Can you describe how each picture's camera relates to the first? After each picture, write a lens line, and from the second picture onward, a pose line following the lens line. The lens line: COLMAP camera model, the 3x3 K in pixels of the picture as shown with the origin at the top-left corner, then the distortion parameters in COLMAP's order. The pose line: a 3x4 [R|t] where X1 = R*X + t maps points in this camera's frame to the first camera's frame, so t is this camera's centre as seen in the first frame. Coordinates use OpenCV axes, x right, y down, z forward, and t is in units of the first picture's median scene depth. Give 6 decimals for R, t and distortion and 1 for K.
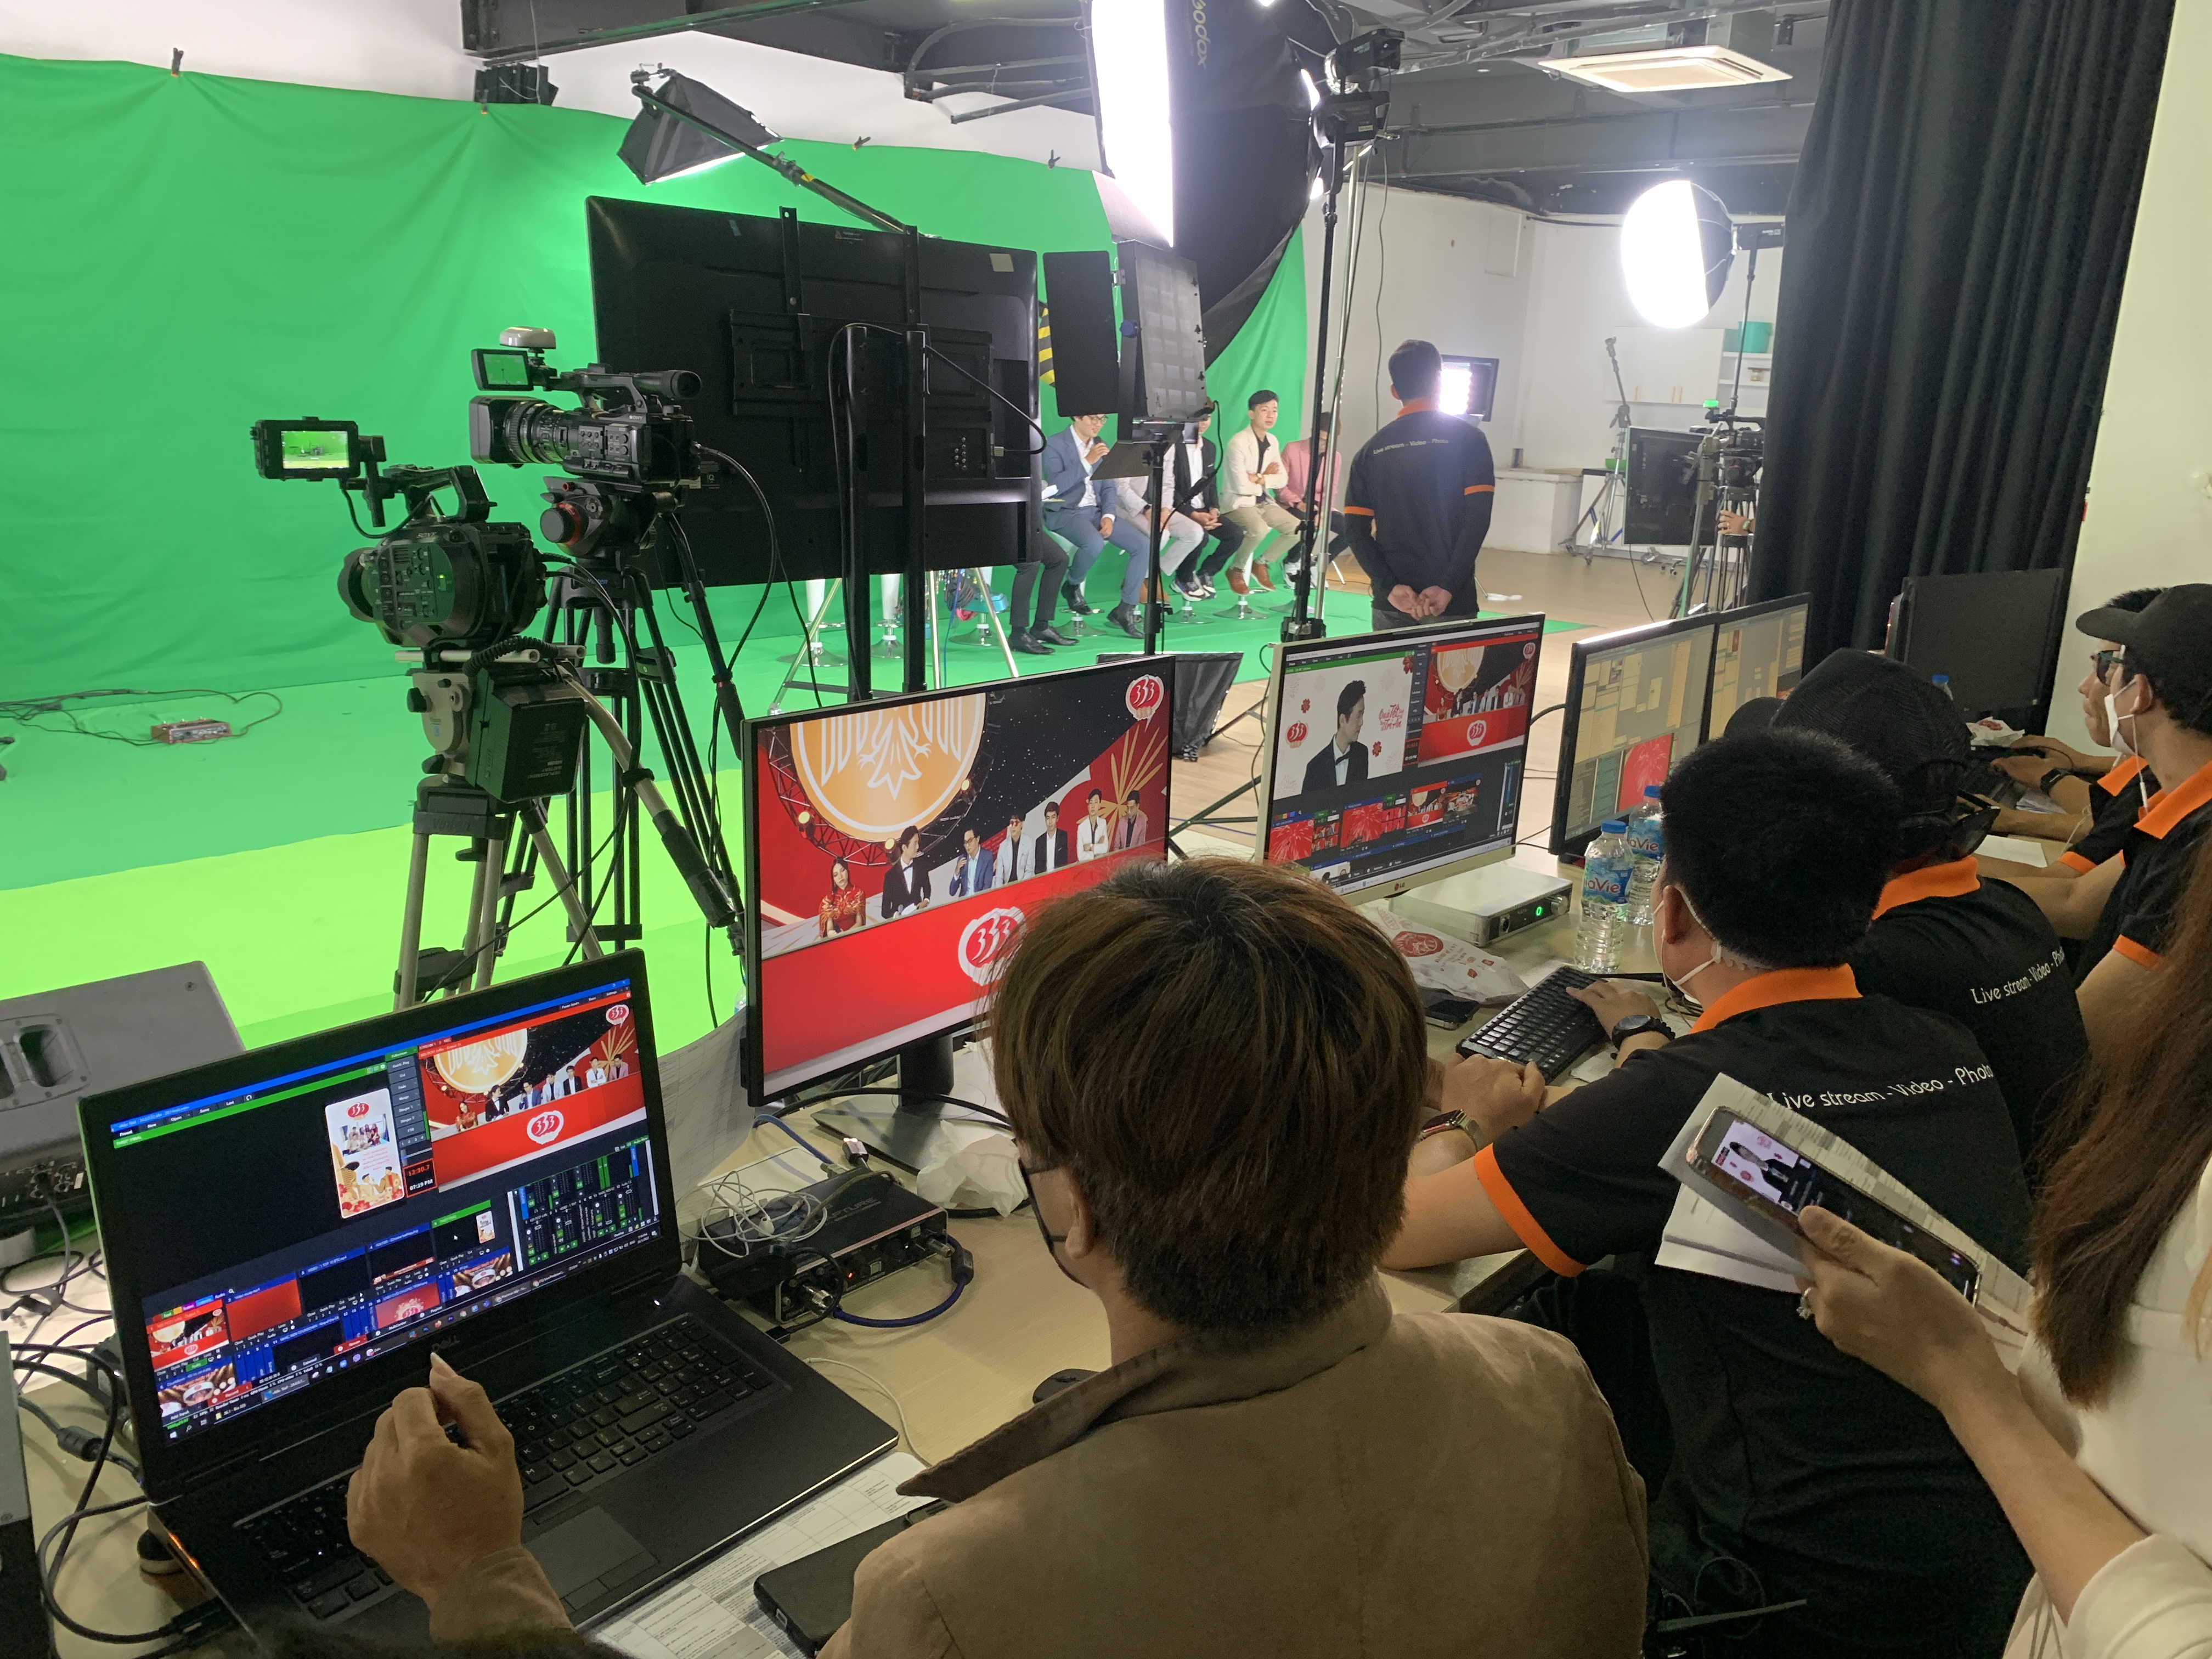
lens RADIAL K [[1705.4, 0, 1106.0], [0, 1705.4, 829.5], [0, 0, 1]] dist [0.005697, -0.005265]
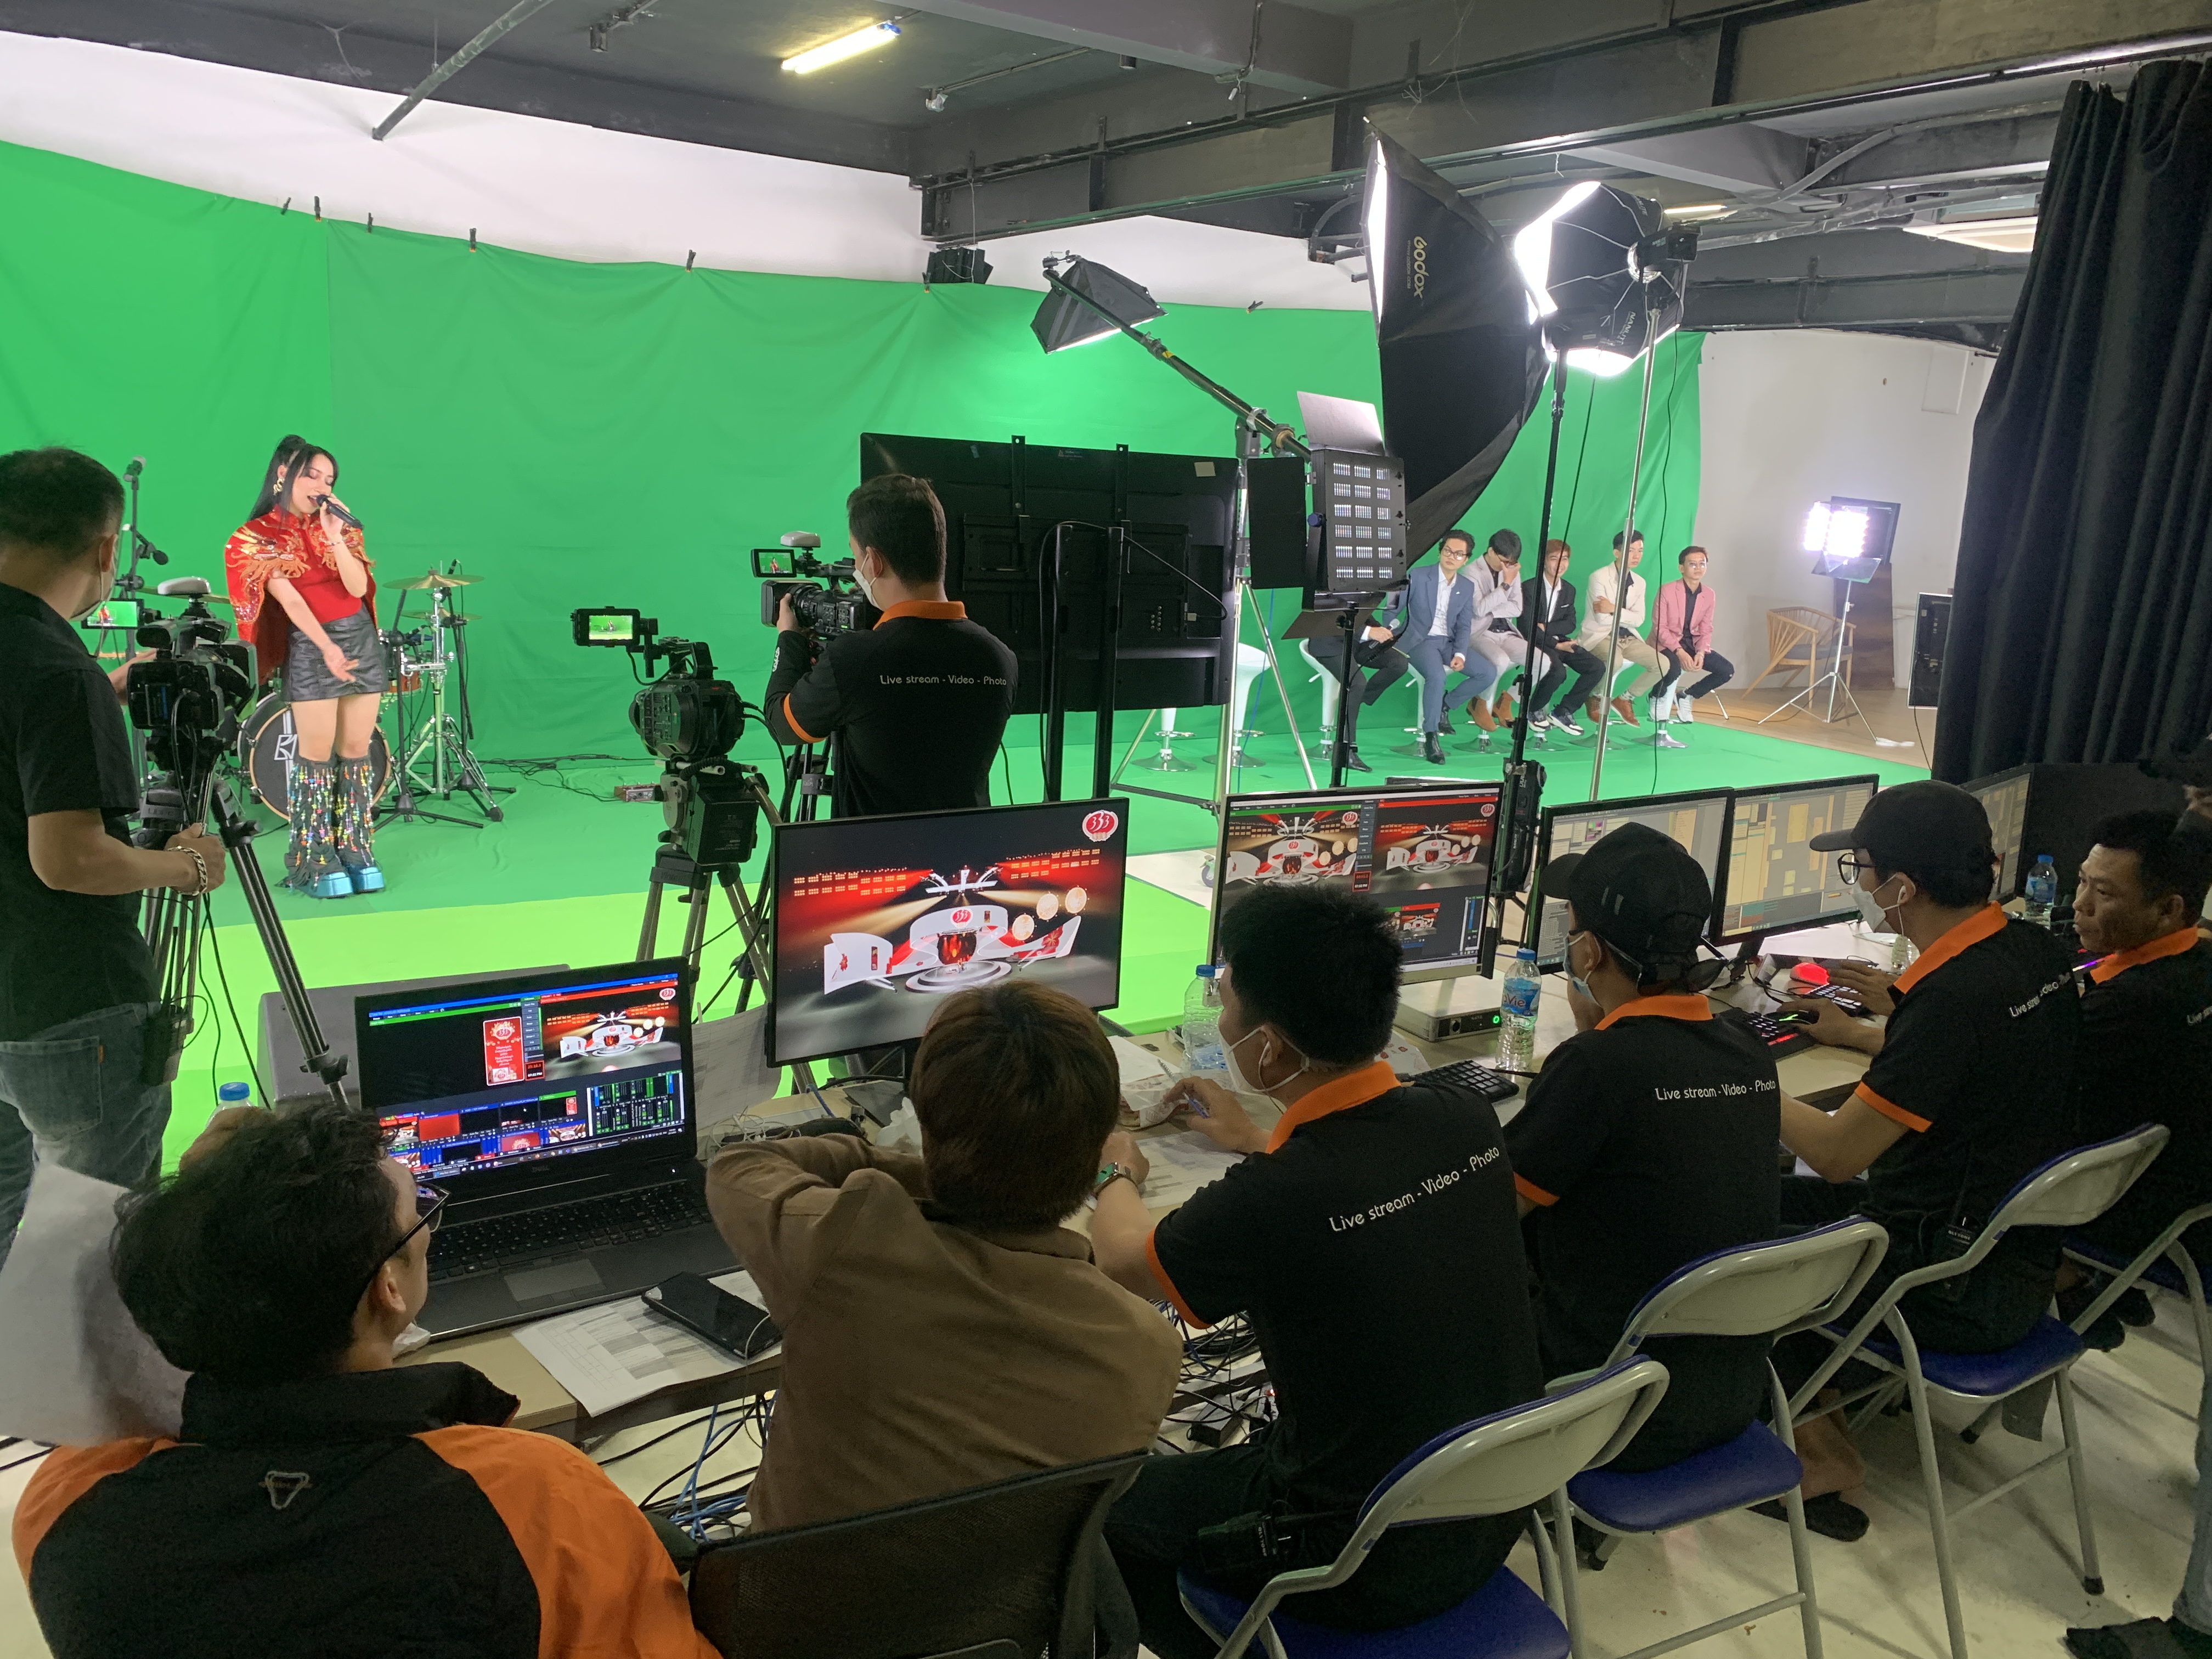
lens RADIAL K [[1698.8, 0, 1107.6], [0, 1698.8, 827.3], [0, 0, 1]] dist [0.012232, -0.002842]
pose [[0.962993, 0.072785, -0.259512, 0.353294], [-0.088180, 0.994939, -0.048165, -0.008365], [0.254693, 0.069267, 0.964538, -0.329433]]
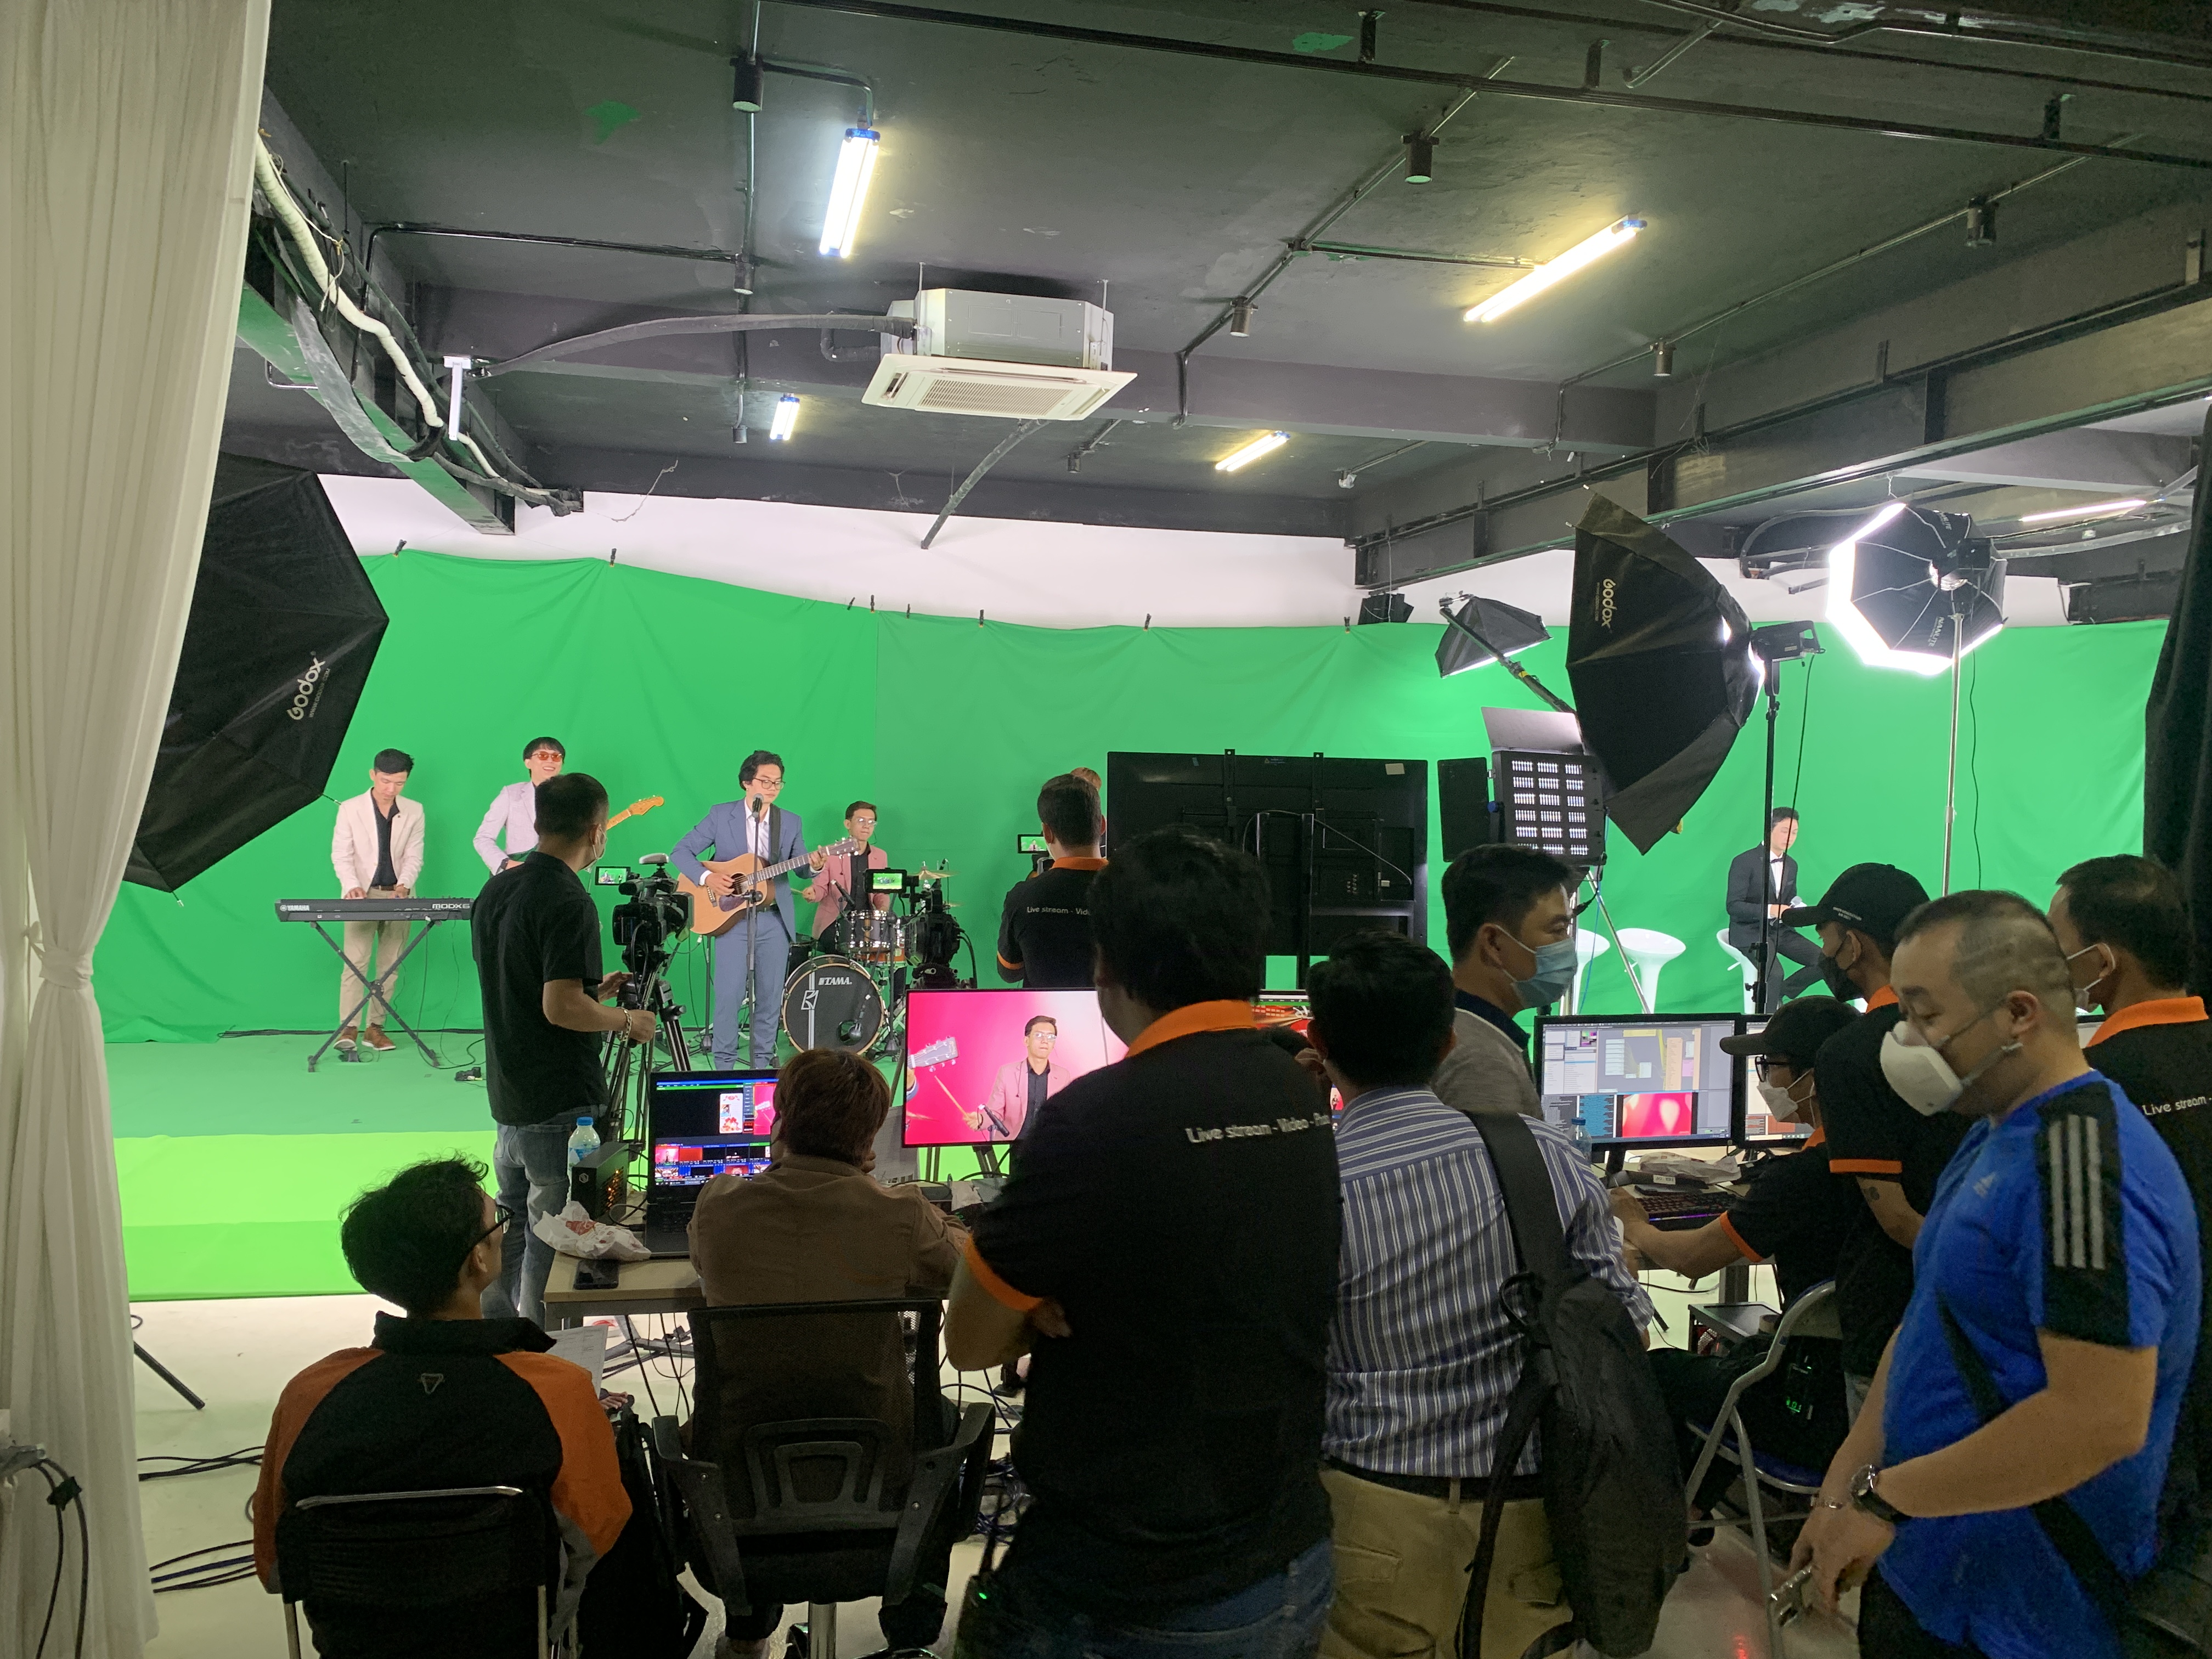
lens RADIAL K [[1683.3, 0, 1091.5], [0, 1683.3, 823.1], [0, 0, 1]] dist [0.075319, -0.102267]
pose [[0.809727, 0.005044, -0.586785, 1.057851], [-0.143966, 0.971109, -0.190317, 0.095655], [0.568873, 0.238582, 0.787059, -0.646144]]
